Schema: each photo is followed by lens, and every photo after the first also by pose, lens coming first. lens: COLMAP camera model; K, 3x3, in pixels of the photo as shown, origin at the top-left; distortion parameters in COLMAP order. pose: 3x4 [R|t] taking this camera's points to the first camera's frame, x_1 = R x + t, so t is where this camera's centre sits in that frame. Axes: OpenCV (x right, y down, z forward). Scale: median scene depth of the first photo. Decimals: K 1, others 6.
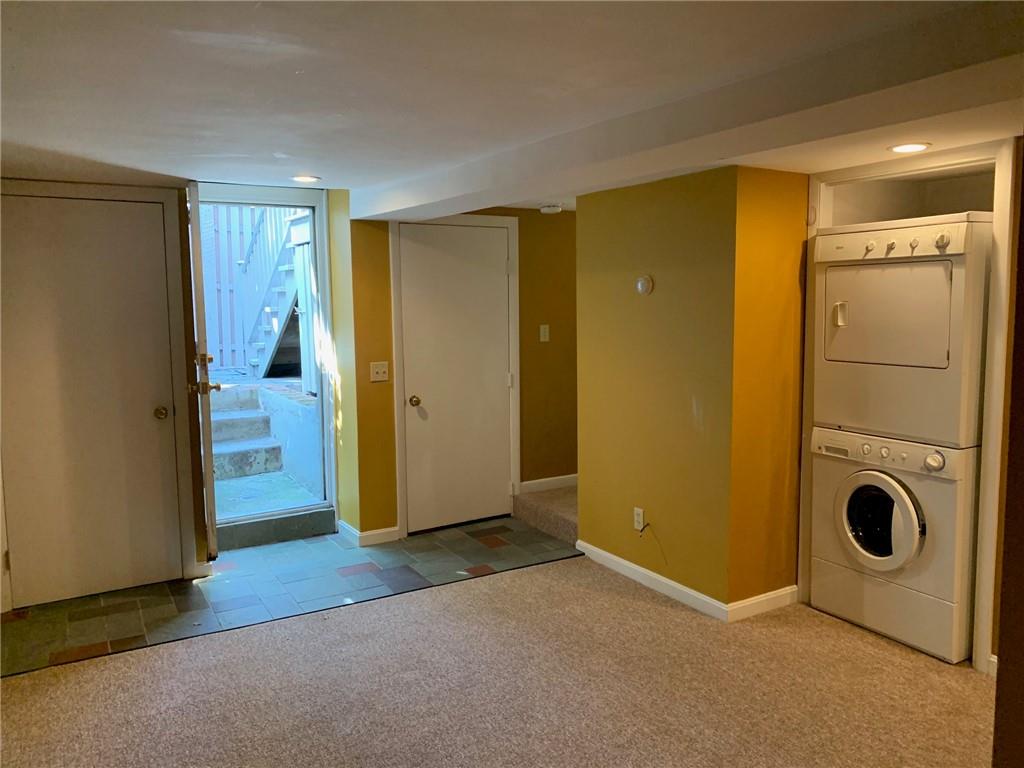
lens RADIAL K [[782.7, 0, 513.9], [0, 782.7, 386.8], [0, 0, 1]] dist [0.007482, -0.001016]
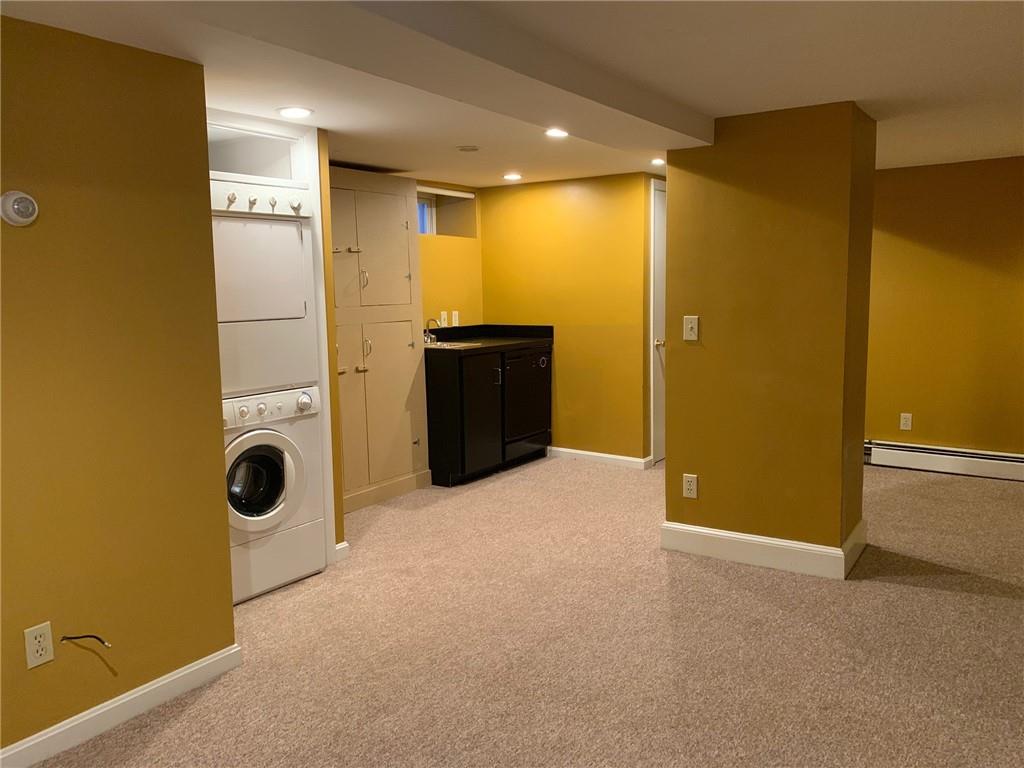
lens RADIAL K [[782.7, 0, 514.3], [0, 782.7, 377.4], [0, 0, 1]] dist [0.007482, -0.001016]
pose [[-0.419068, -0.085426, 0.903927, -0.576971], [0.124206, 0.980811, 0.150275, -0.067322], [-0.899419, 0.175249, -0.400416, 1.133575]]
